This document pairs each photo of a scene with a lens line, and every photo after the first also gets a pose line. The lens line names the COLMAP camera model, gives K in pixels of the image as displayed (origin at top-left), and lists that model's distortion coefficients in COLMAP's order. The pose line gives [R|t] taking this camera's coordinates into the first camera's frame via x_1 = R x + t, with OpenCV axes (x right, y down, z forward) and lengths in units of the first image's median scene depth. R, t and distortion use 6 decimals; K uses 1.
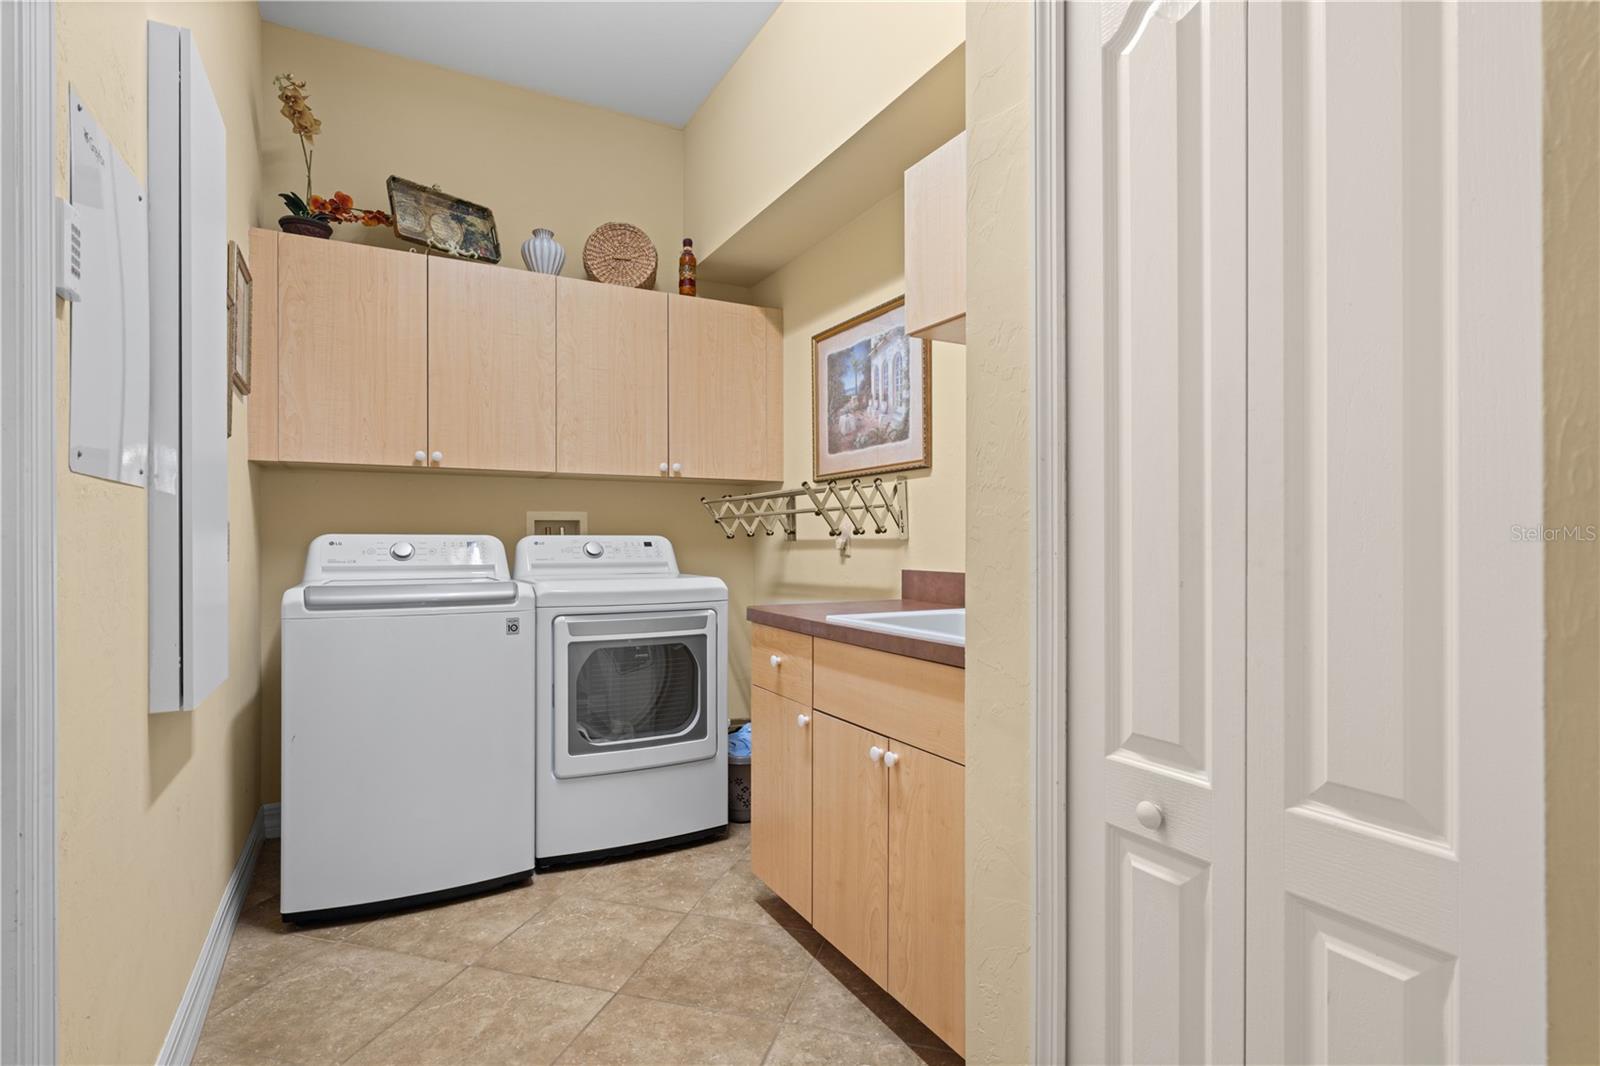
lens RADIAL K [[801.3, 0, 797.9], [0, 801.3, 536.7], [0, 0, 1]] dist [0.001598, 0.000362]
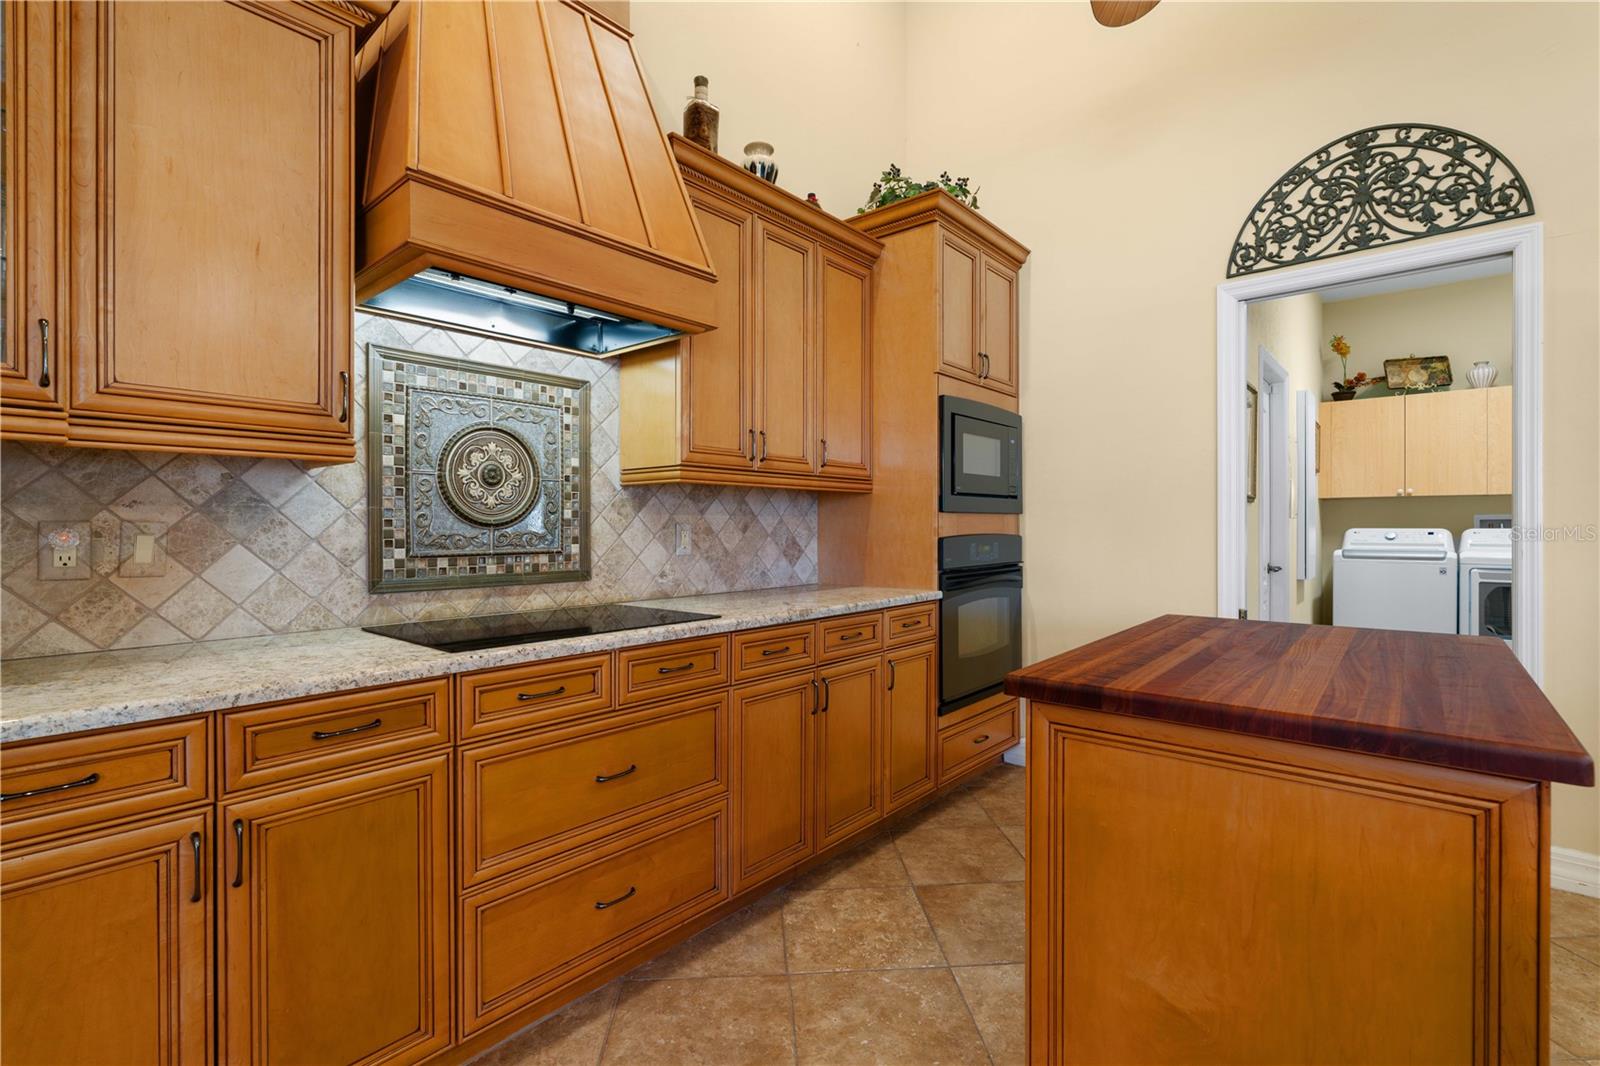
lens RADIAL K [[728.6, 0, 799.1], [0, 728.6, 529.0], [0, 0, 1]] dist [-0.002624, -0.000474]
pose [[0.367667, 0.004935, -0.929944, 0.720741], [0.002860, 0.999975, 0.006437, -0.017901], [0.929953, -0.005026, 0.367644, -1.166396]]
